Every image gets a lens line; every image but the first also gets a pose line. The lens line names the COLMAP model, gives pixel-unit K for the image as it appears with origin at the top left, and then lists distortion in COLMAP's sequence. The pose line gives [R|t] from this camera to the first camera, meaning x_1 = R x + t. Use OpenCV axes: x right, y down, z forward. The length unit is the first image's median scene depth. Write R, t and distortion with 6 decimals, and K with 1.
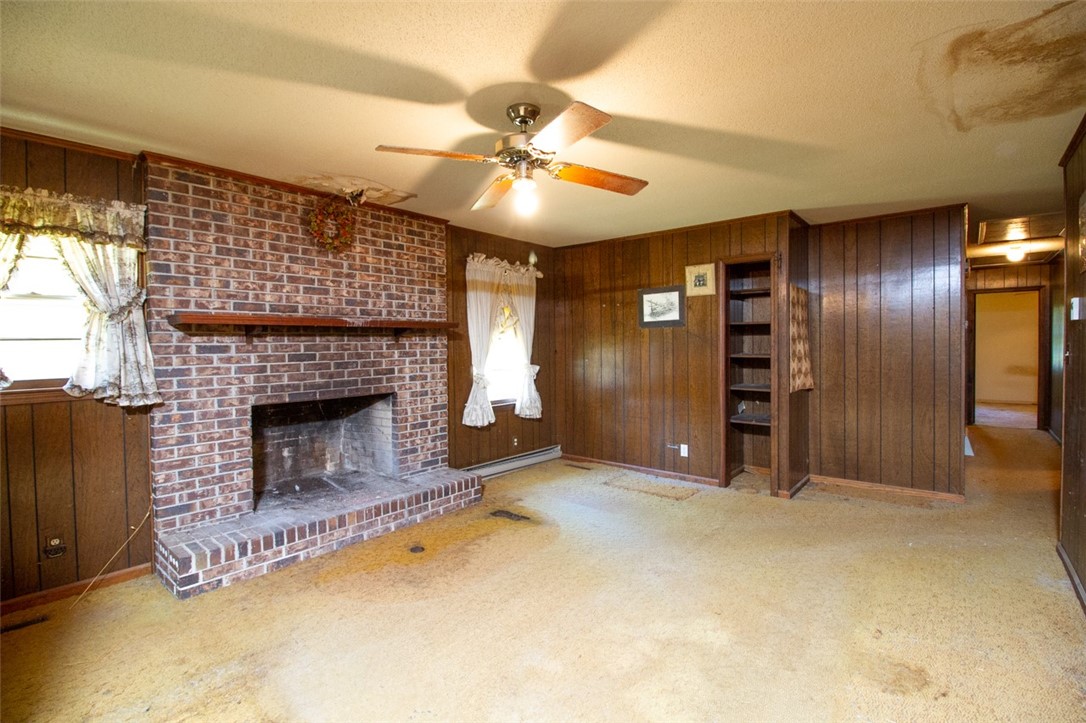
lens RADIAL K [[530.8, 0, 518.1], [0, 530.8, 355.6], [0, 0, 1]] dist [-0.005087, -0.009944]
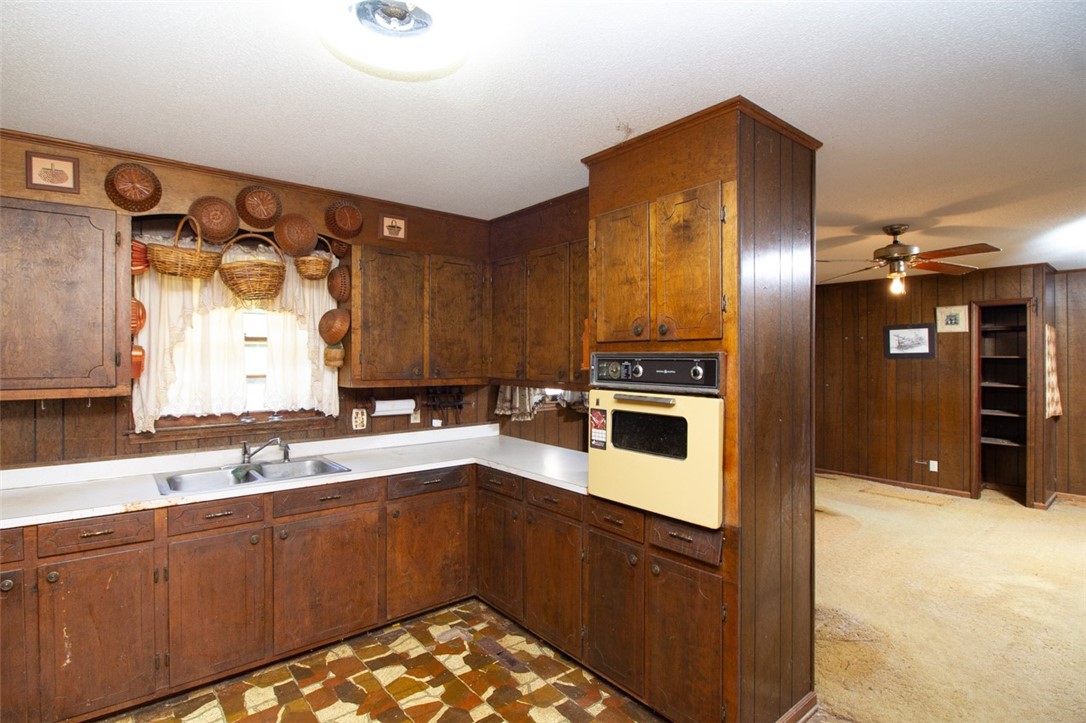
lens RADIAL K [[530.8, 0, 531.4], [0, 530.8, 359.9], [0, 0, 1]] dist [-0.005087, -0.009944]
pose [[0.980347, 0.011015, -0.196975, -0.324712], [-0.014581, 0.999755, -0.016663, -0.020171], [0.196743, 0.019207, 0.980267, -0.305232]]
